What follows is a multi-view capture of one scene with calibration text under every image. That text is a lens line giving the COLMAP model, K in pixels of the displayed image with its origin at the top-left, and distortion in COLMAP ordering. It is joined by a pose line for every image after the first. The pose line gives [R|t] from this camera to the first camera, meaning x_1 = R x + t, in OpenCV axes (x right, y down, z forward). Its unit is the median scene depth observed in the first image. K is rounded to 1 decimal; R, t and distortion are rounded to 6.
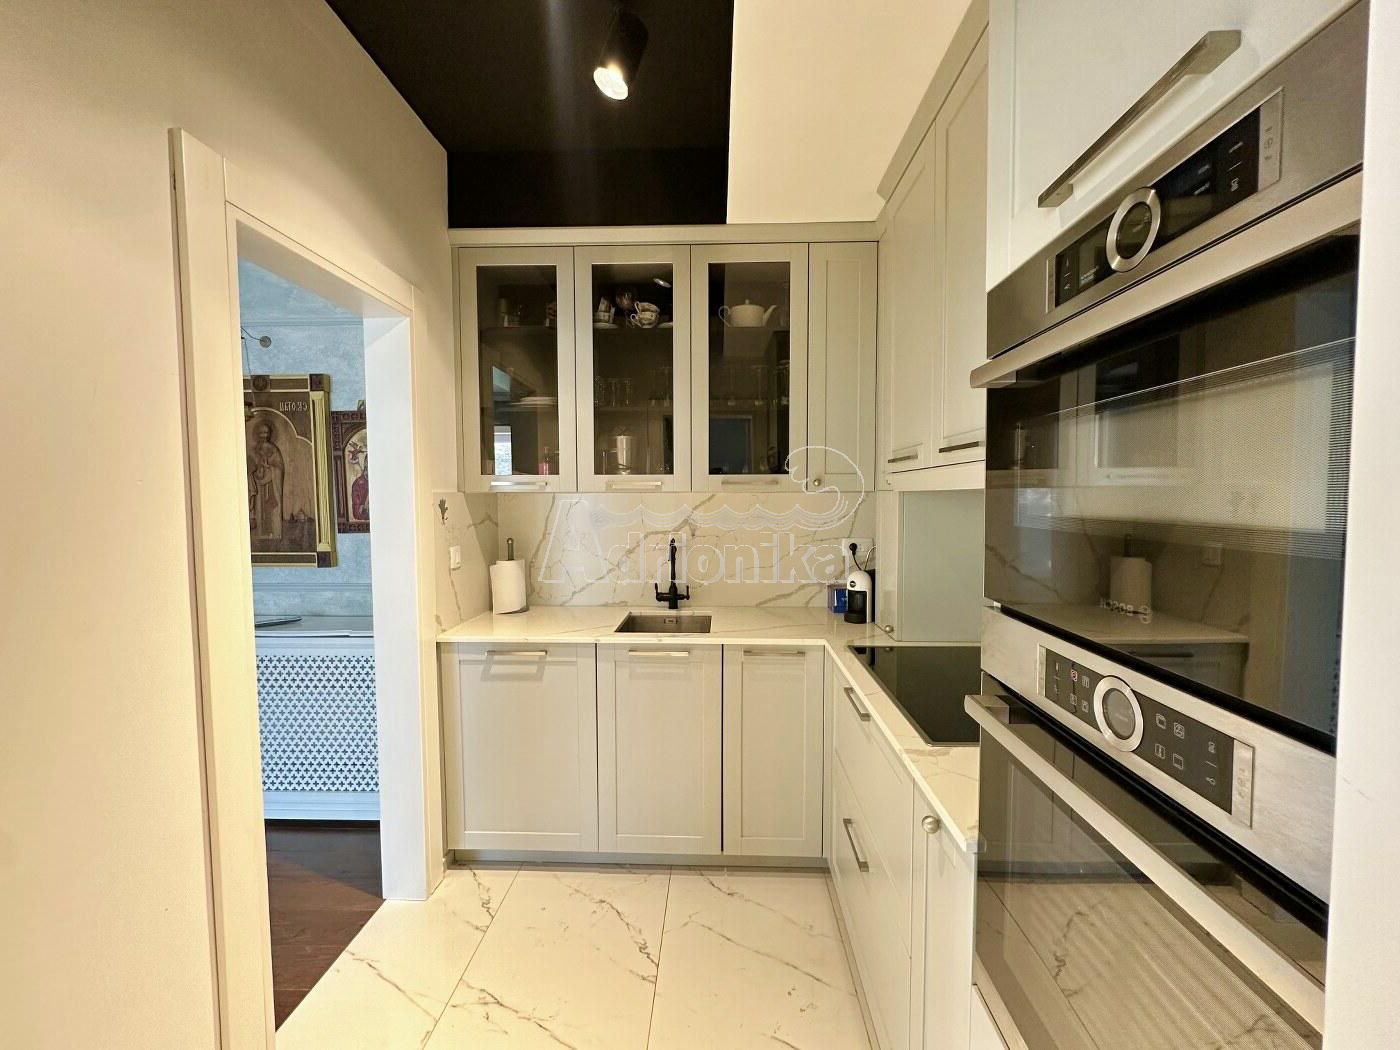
lens RADIAL K [[561.9, 0, 700.0], [0, 561.9, 525.0], [0, 0, 1]] dist [-0.001549, 0.000150]
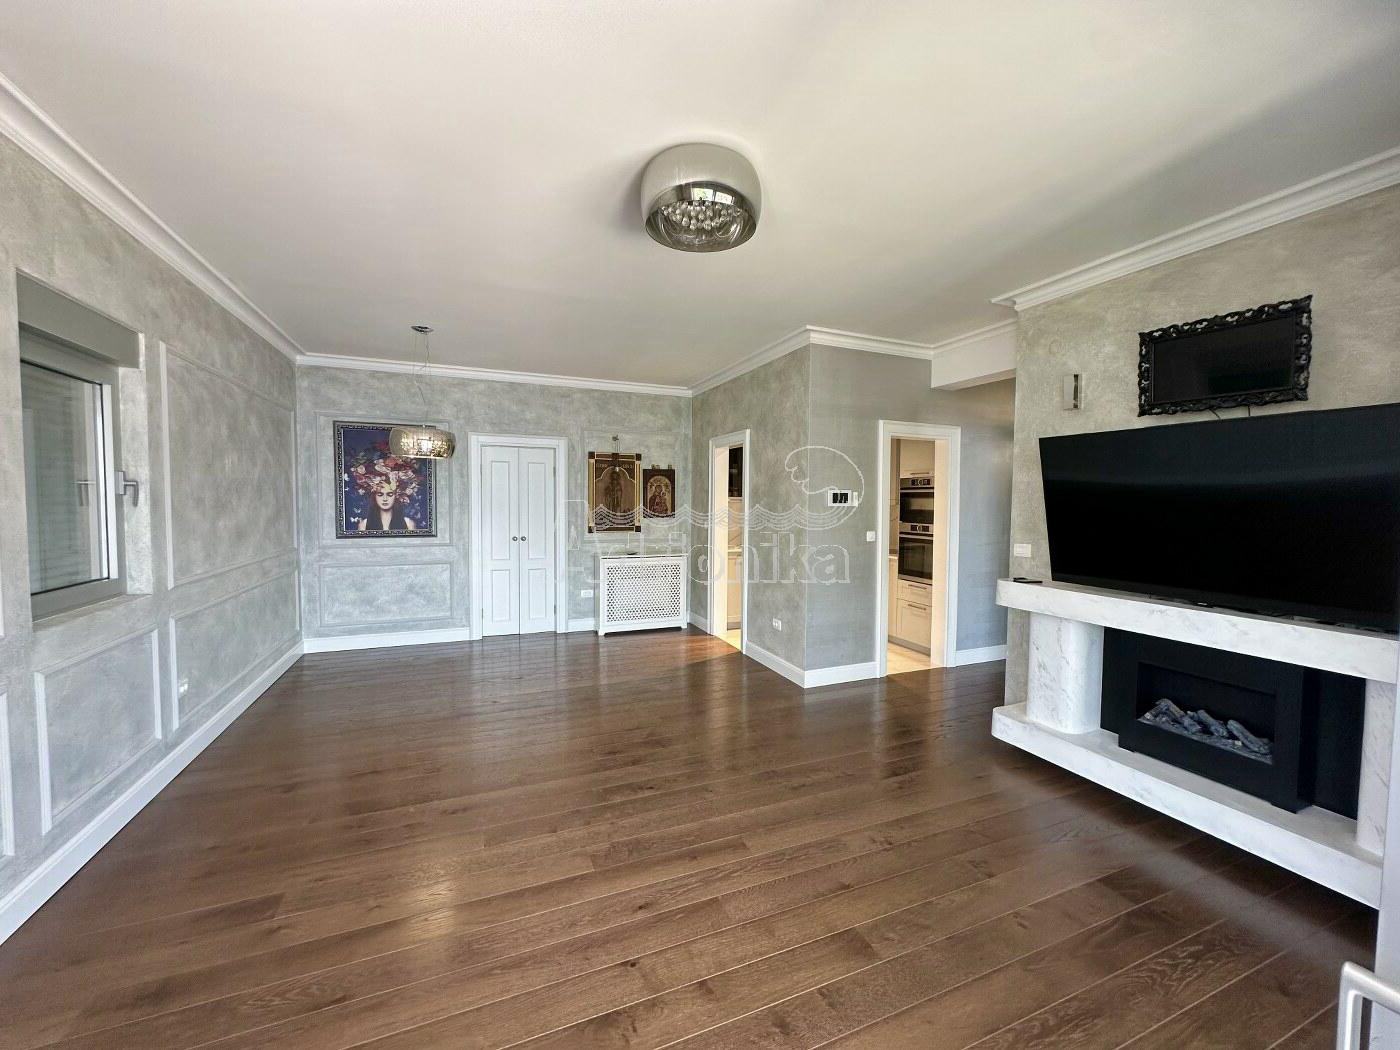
lens RADIAL K [[561.9, 0, 700.0], [0, 561.9, 525.0], [0, 0, 1]] dist [-0.001549, 0.000150]
pose [[0.906779, -0.008368, 0.421524, -1.469079], [0.011410, 0.999924, -0.004696, 0.059161], [-0.421453, 0.009068, 0.906805, -1.343598]]
